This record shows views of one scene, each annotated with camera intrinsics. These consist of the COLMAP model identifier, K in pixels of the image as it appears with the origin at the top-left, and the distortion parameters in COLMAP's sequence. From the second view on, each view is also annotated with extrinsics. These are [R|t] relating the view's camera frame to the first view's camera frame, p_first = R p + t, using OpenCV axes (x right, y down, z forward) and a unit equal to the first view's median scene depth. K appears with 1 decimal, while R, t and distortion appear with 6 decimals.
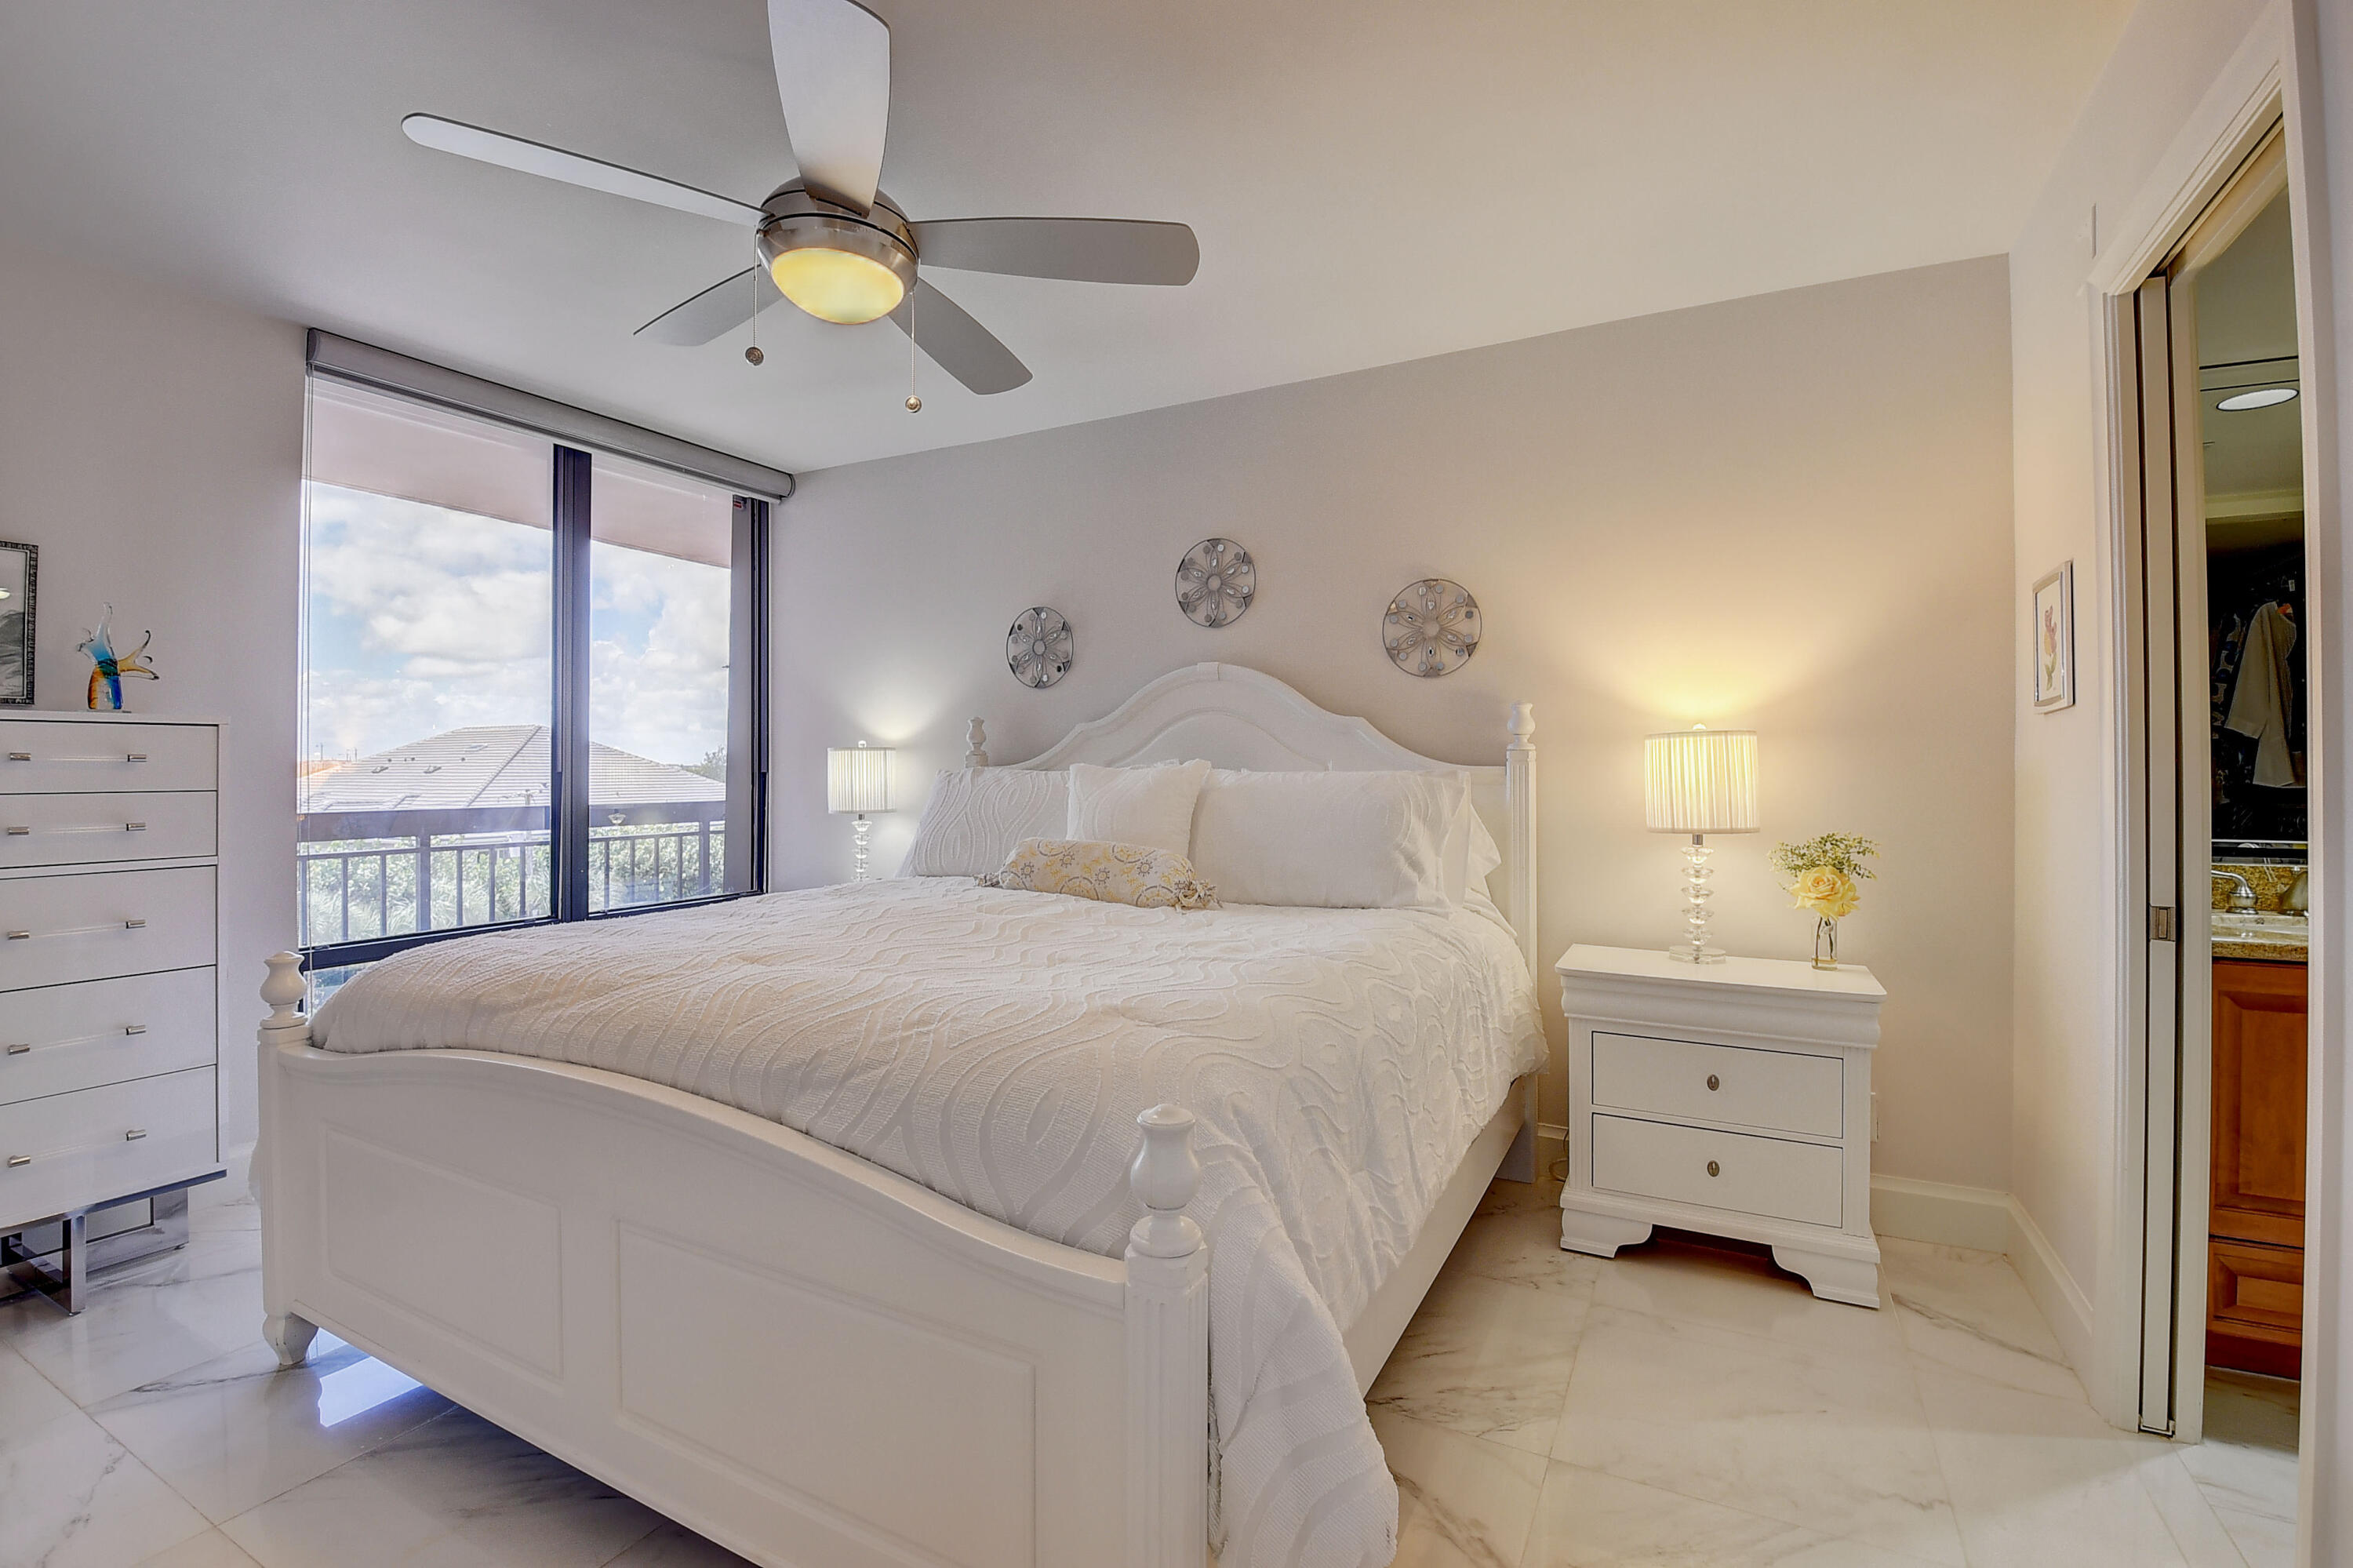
lens RADIAL K [[1034.9, 0, 1180.3], [0, 1034.9, 759.3], [0, 0, 1]] dist [0.002077, -0.013170]
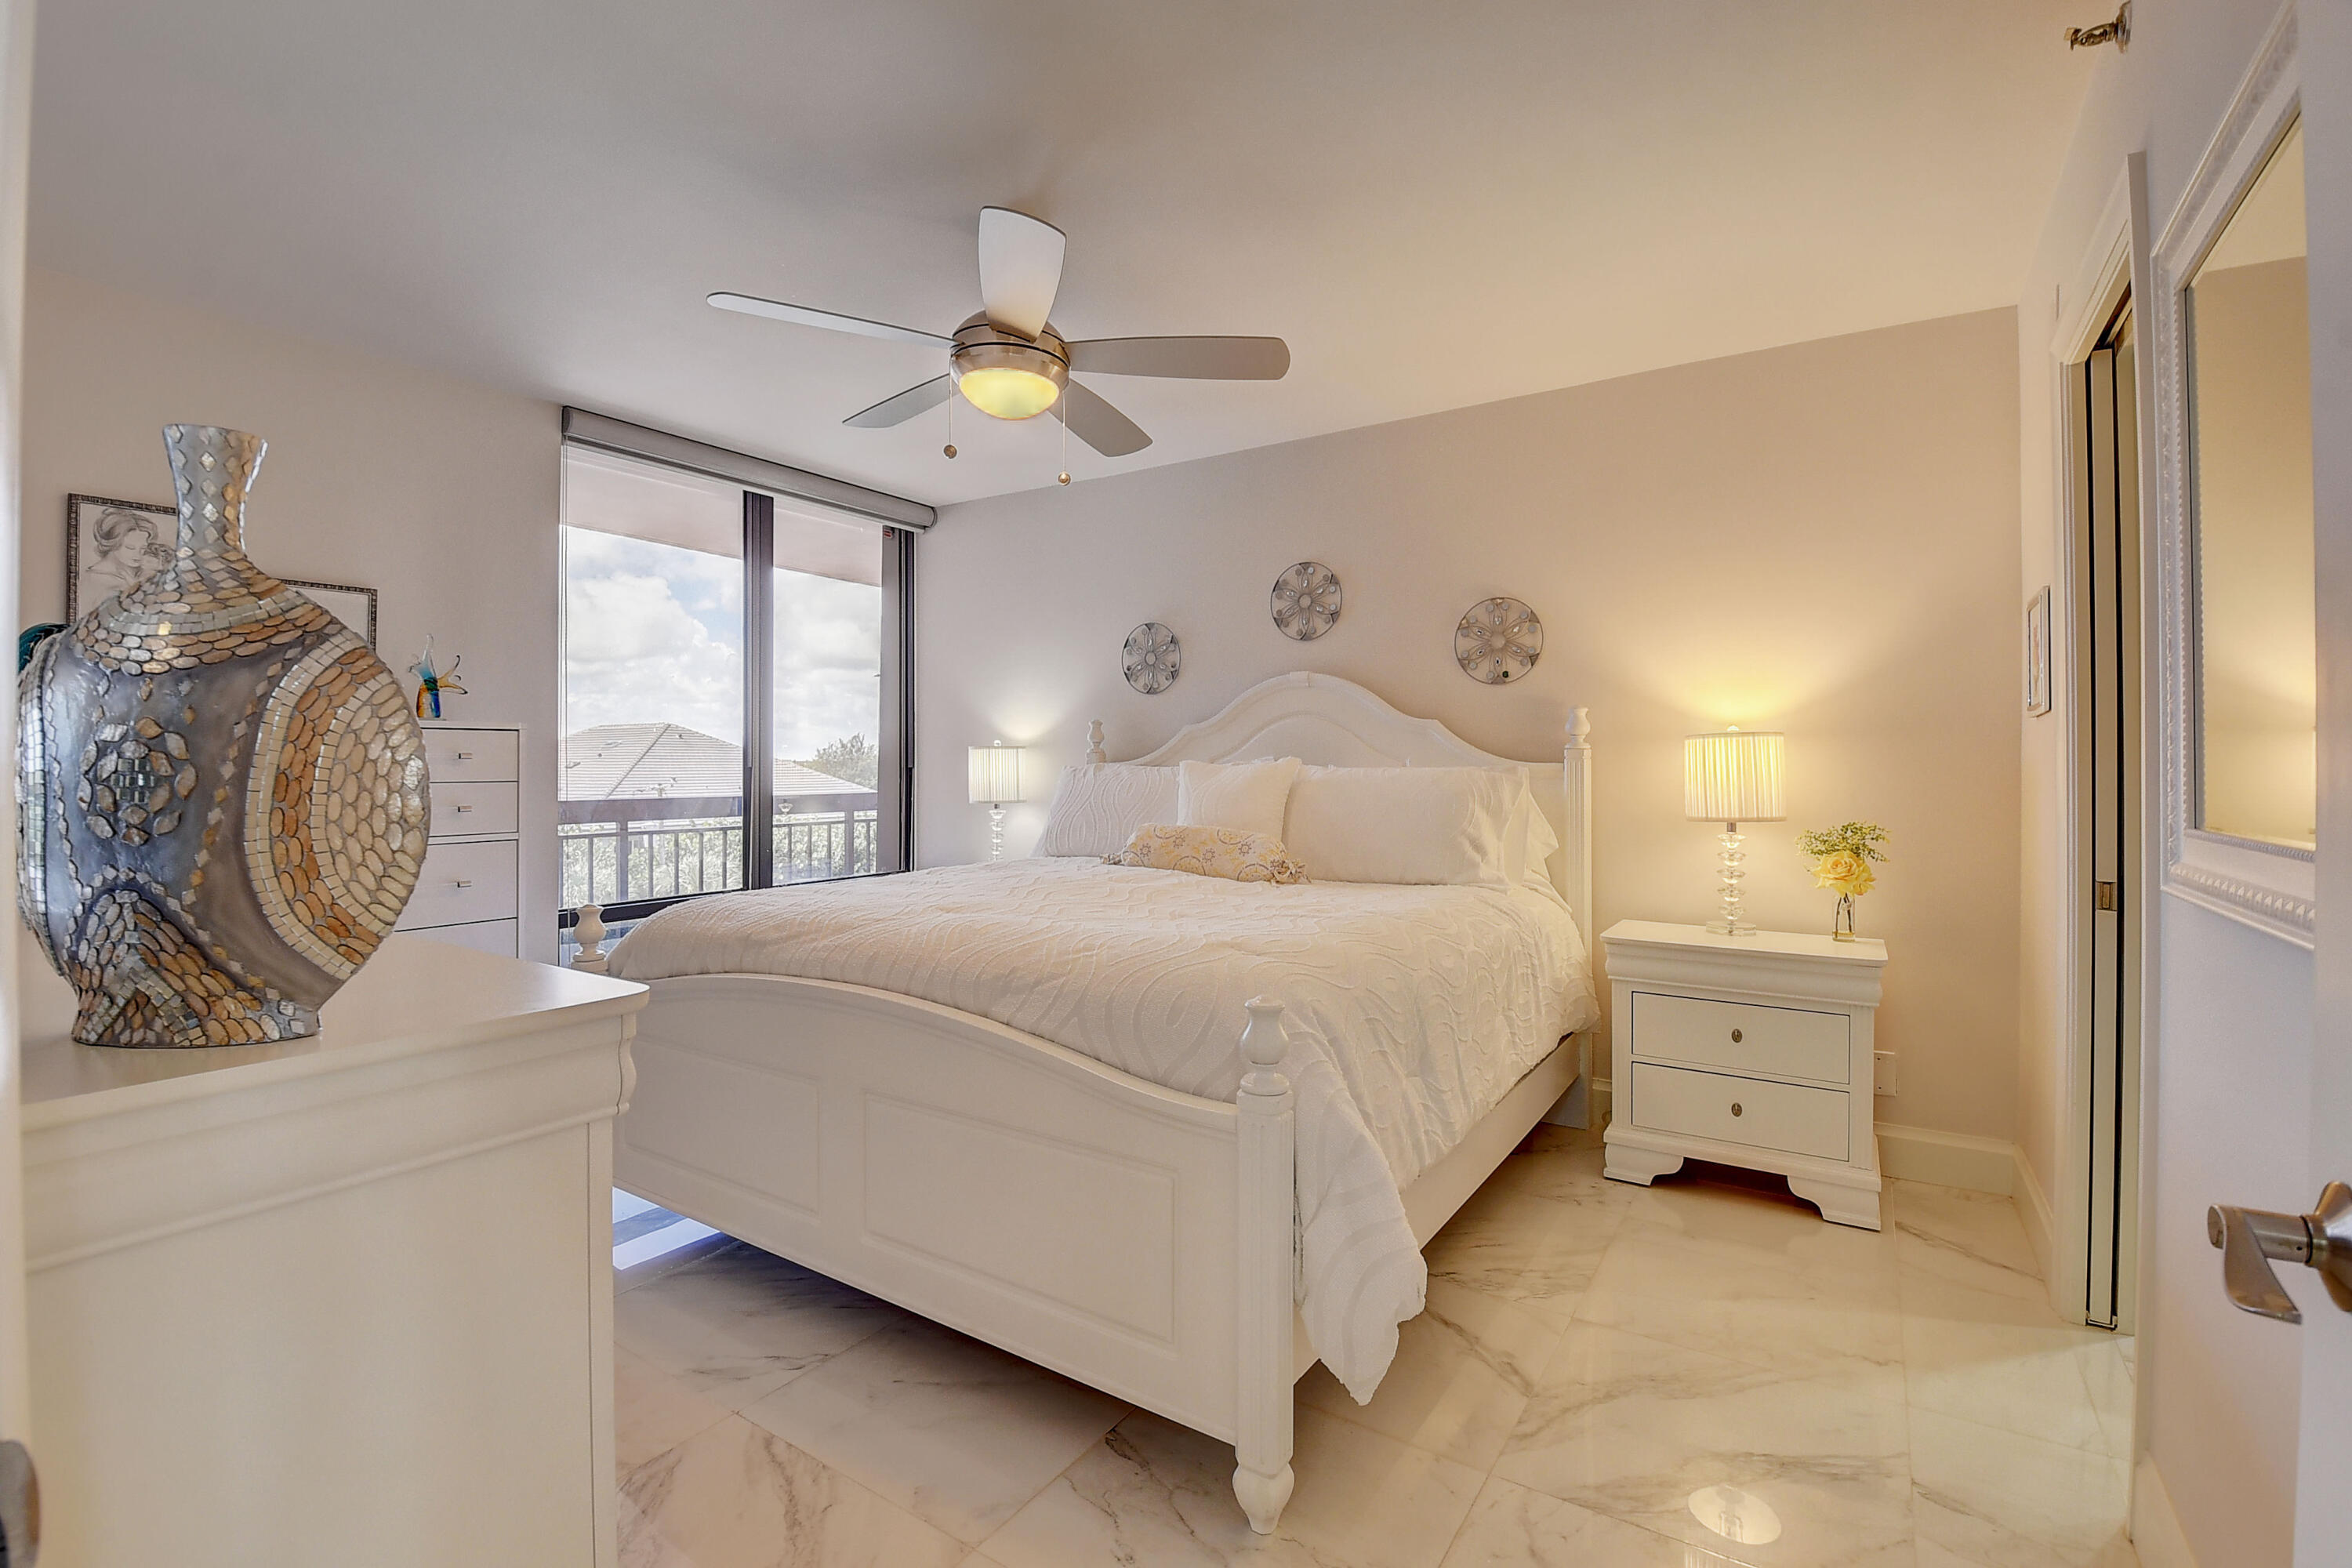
lens RADIAL K [[1034.4, 0, 1175.9], [0, 1034.4, 747.1], [0, 0, 1]] dist [0.002077, -0.013170]
pose [[0.995400, -0.000666, -0.095799, 0.000535], [-0.000100, 0.999968, -0.007993, -0.001891], [0.095801, 0.007966, 0.995369, -0.196244]]
